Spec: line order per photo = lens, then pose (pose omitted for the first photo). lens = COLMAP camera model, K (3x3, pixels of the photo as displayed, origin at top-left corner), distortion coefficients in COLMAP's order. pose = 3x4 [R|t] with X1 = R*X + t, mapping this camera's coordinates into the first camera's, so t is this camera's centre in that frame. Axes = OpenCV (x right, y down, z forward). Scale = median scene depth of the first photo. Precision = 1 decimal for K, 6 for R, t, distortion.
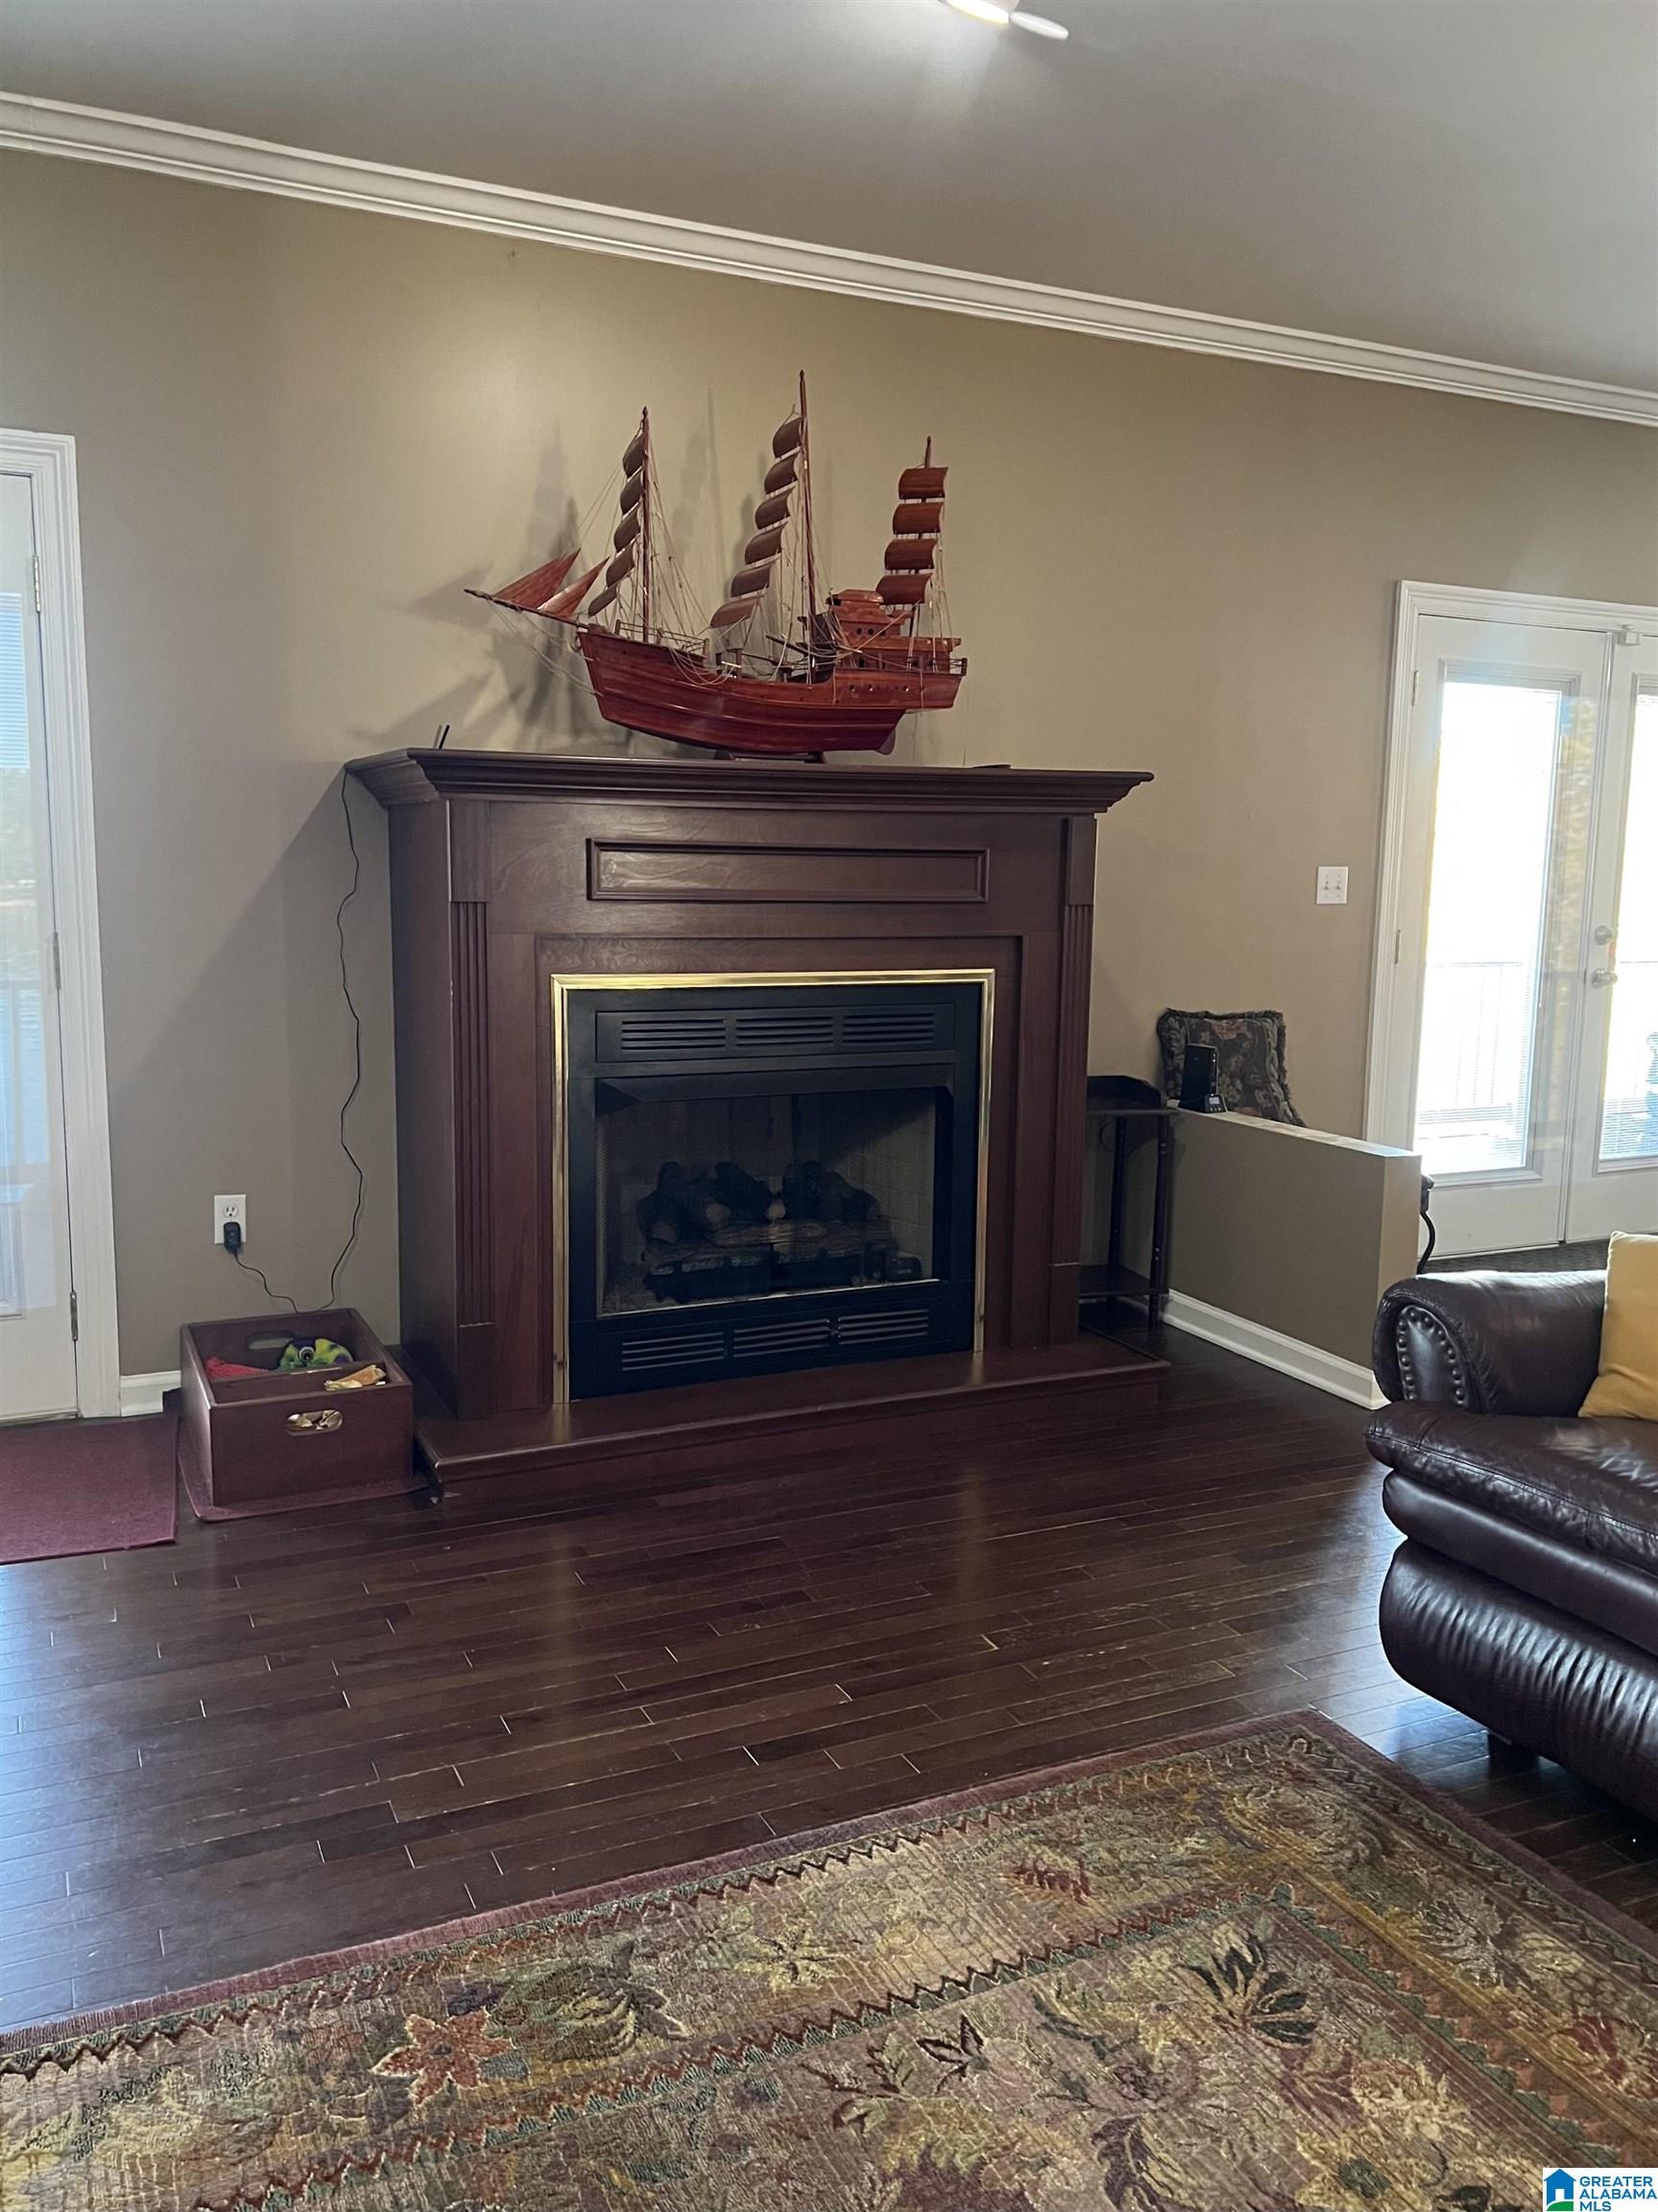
lens RADIAL K [[1687.1, 0, 825.2], [0, 1687.1, 1118.1], [0, 0, 1]] dist [0.012455, -0.001959]
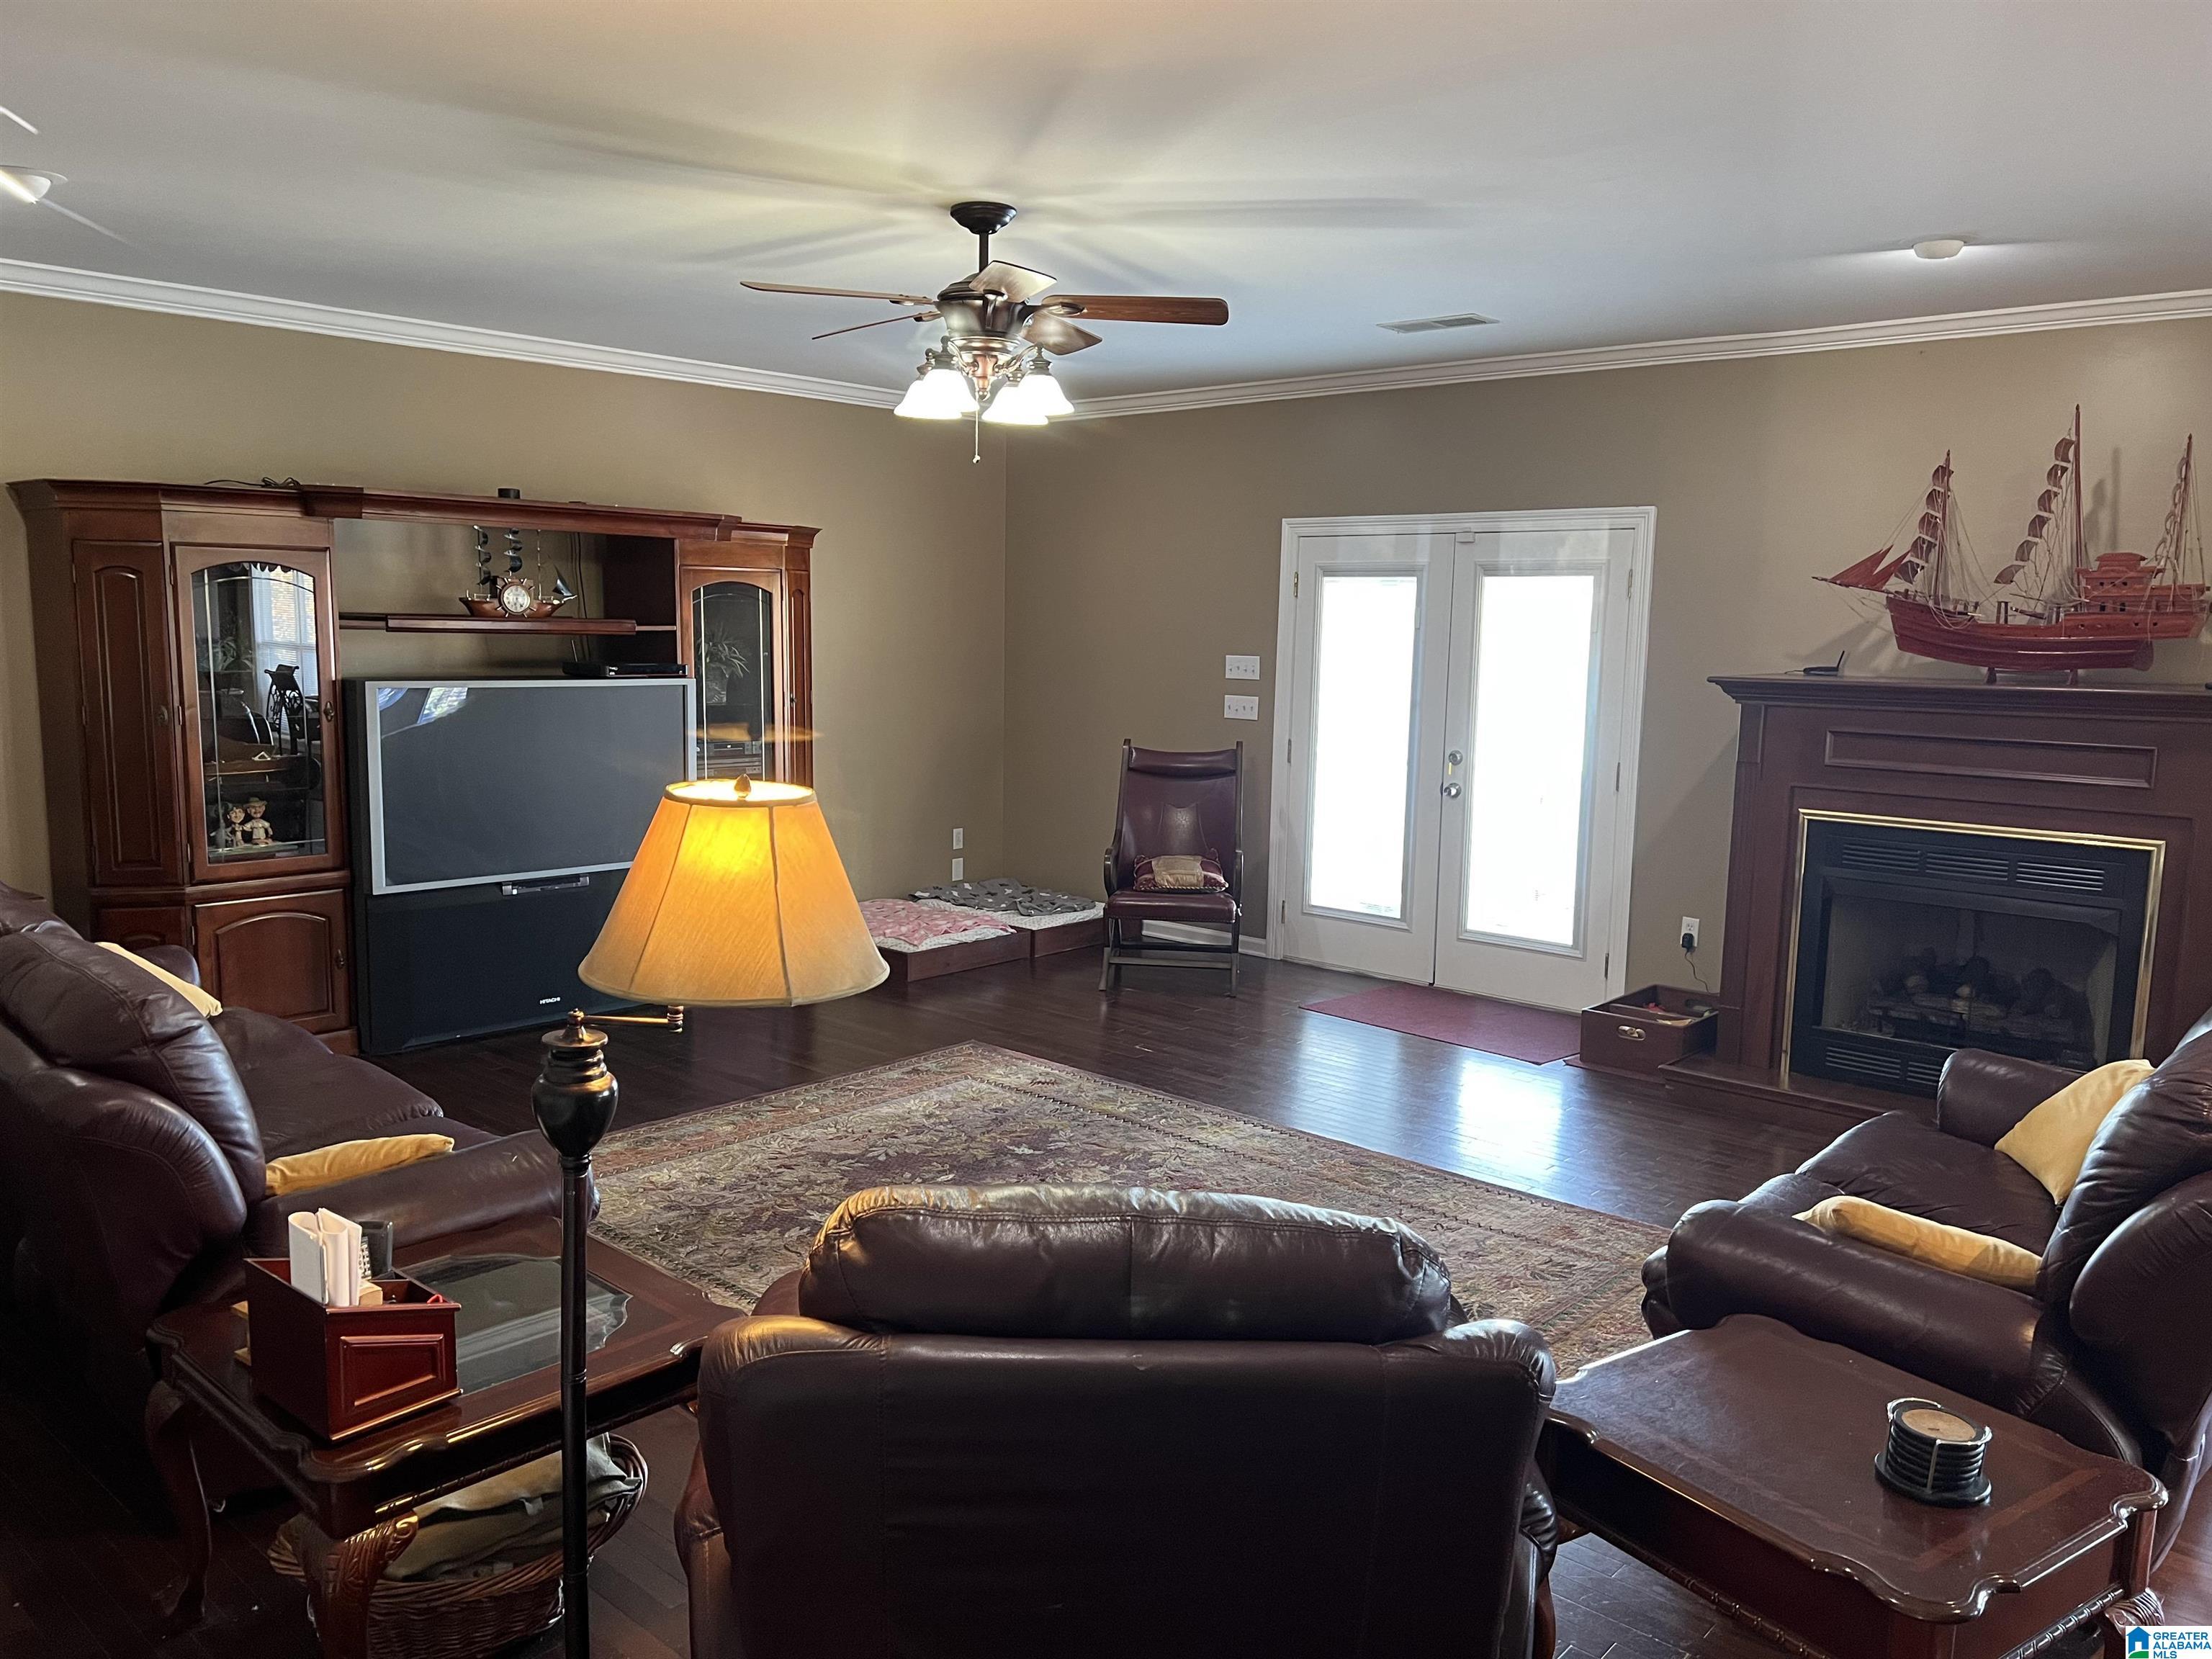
lens RADIAL K [[1687.2, 0, 1106.3], [0, 1687.2, 832.6], [0, 0, 1]] dist [0.012455, -0.001959]
pose [[0.370808, 0.108059, -0.922402, 1.022698], [-0.157120, 0.986190, 0.052369, -0.038234], [0.915322, 0.125509, 0.382666, -0.232661]]
